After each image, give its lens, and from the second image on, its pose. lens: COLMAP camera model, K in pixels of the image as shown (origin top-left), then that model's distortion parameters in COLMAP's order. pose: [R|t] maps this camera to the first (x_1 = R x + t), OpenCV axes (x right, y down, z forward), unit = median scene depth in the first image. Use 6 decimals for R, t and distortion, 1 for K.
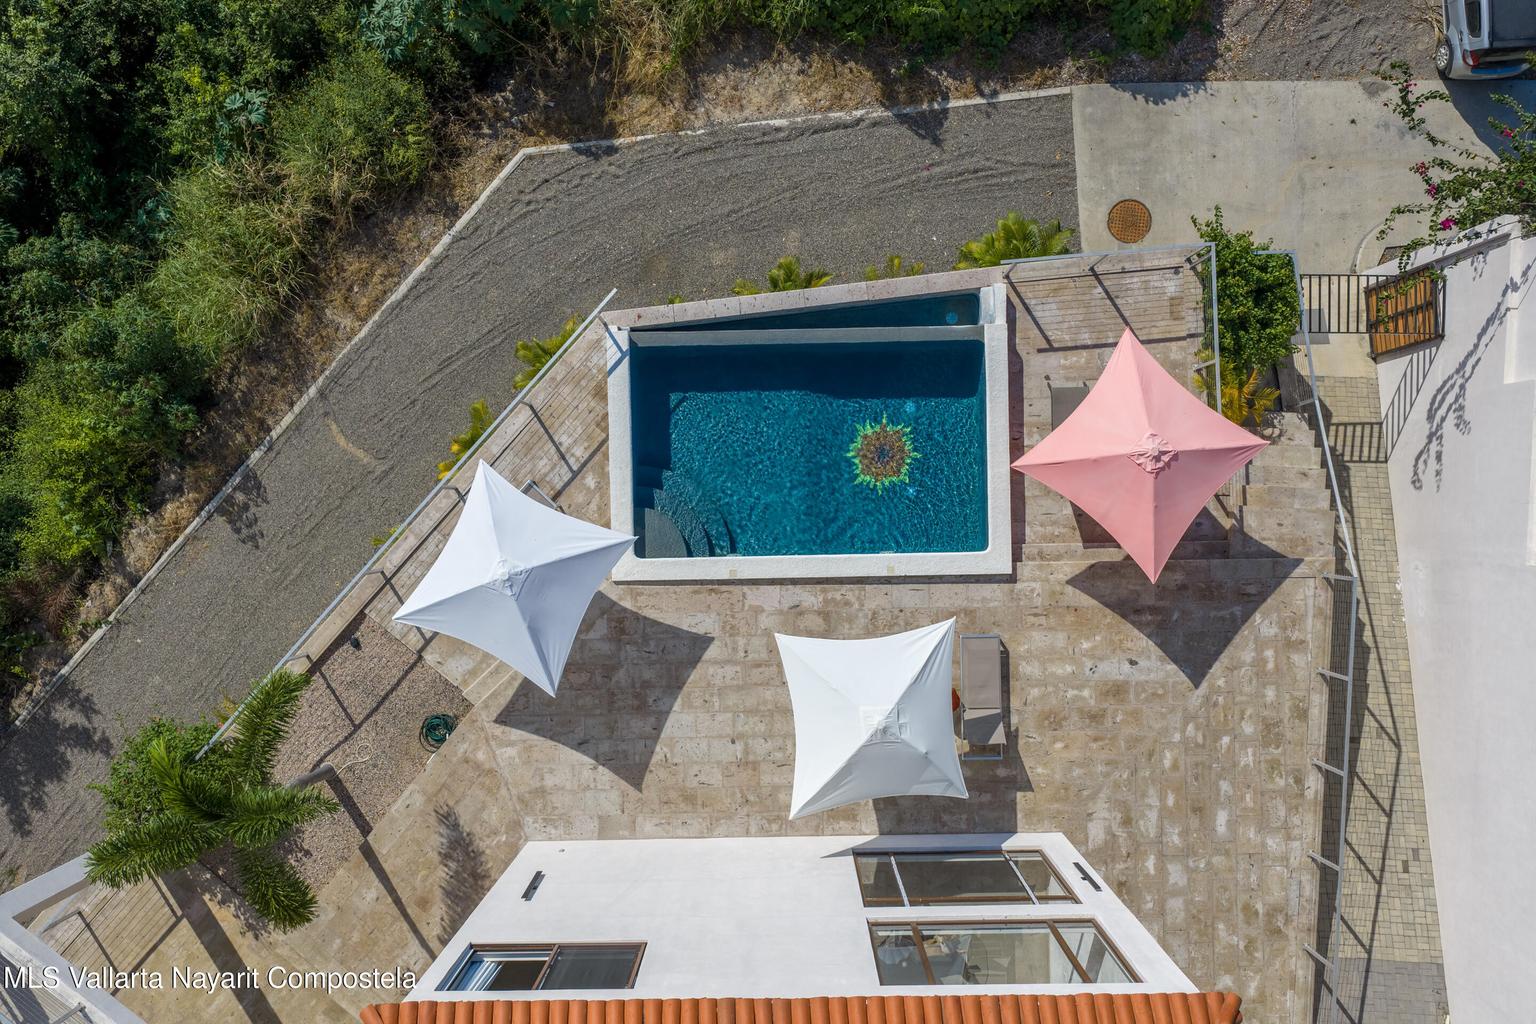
lens RADIAL K [[1317.6, 0, 769.0], [0, 1317.6, 499.9], [0, 0, 1]] dist [0.002883, -0.000999]
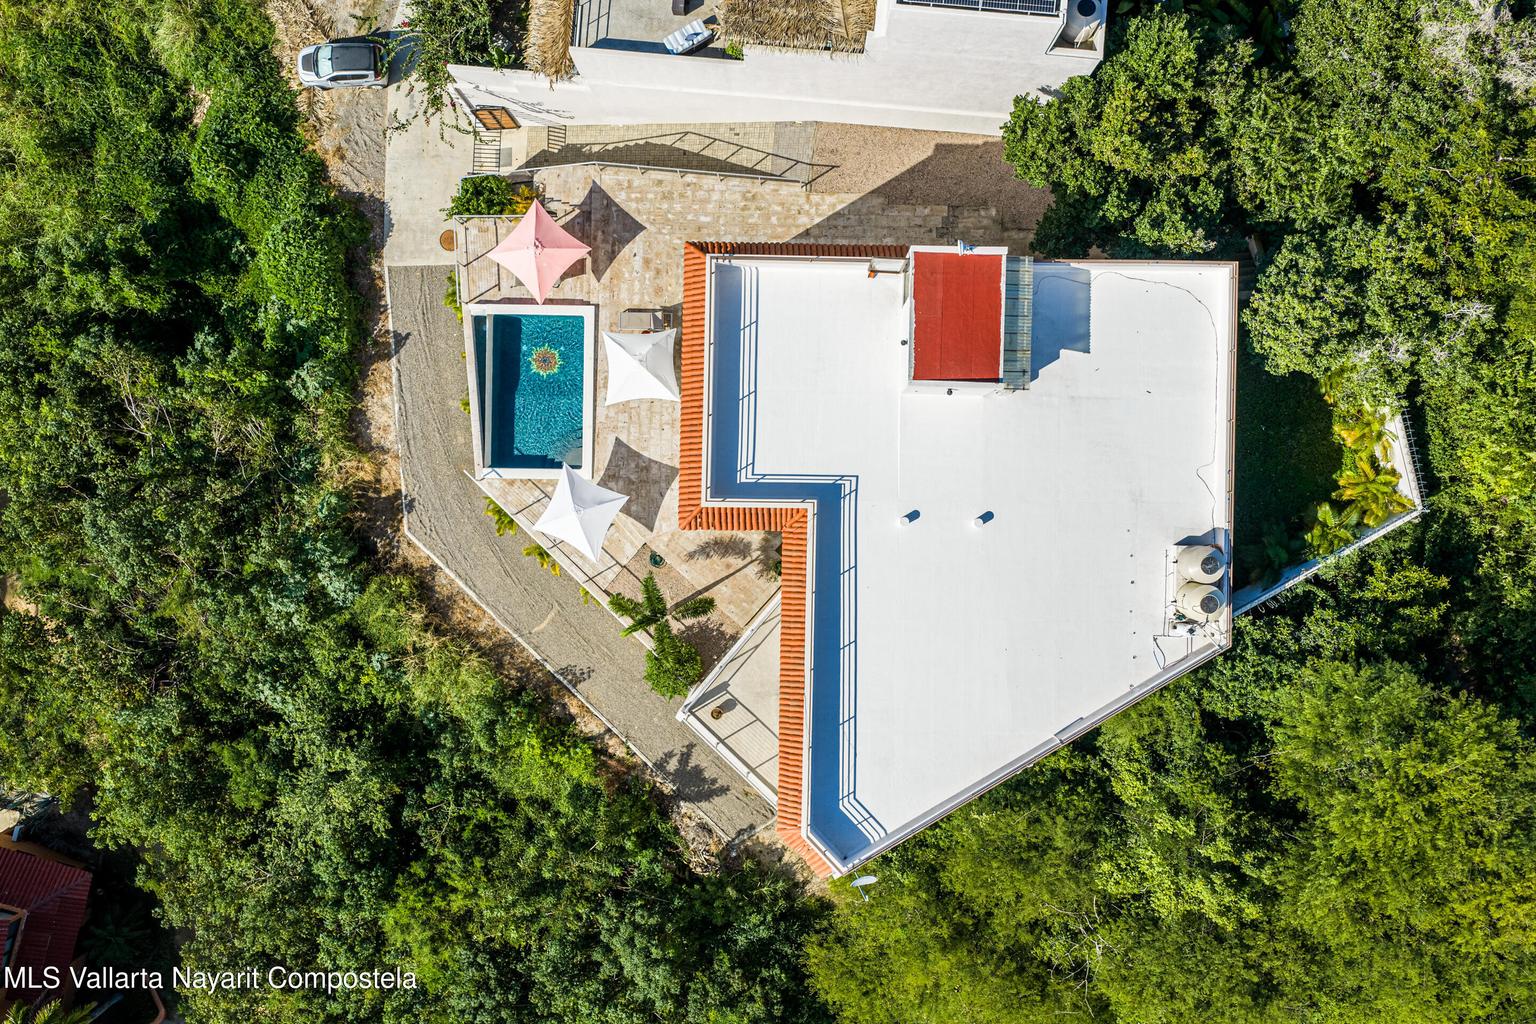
lens RADIAL K [[1317.6, 0, 769.0], [0, 1317.6, 499.9], [0, 0, 1]] dist [0.002883, -0.000999]
pose [[0.035231, -0.999367, 0.005005, -0.131900], [0.999328, 0.035178, -0.010287, 0.337143], [0.010104, 0.005364, 0.999935, -1.104400]]
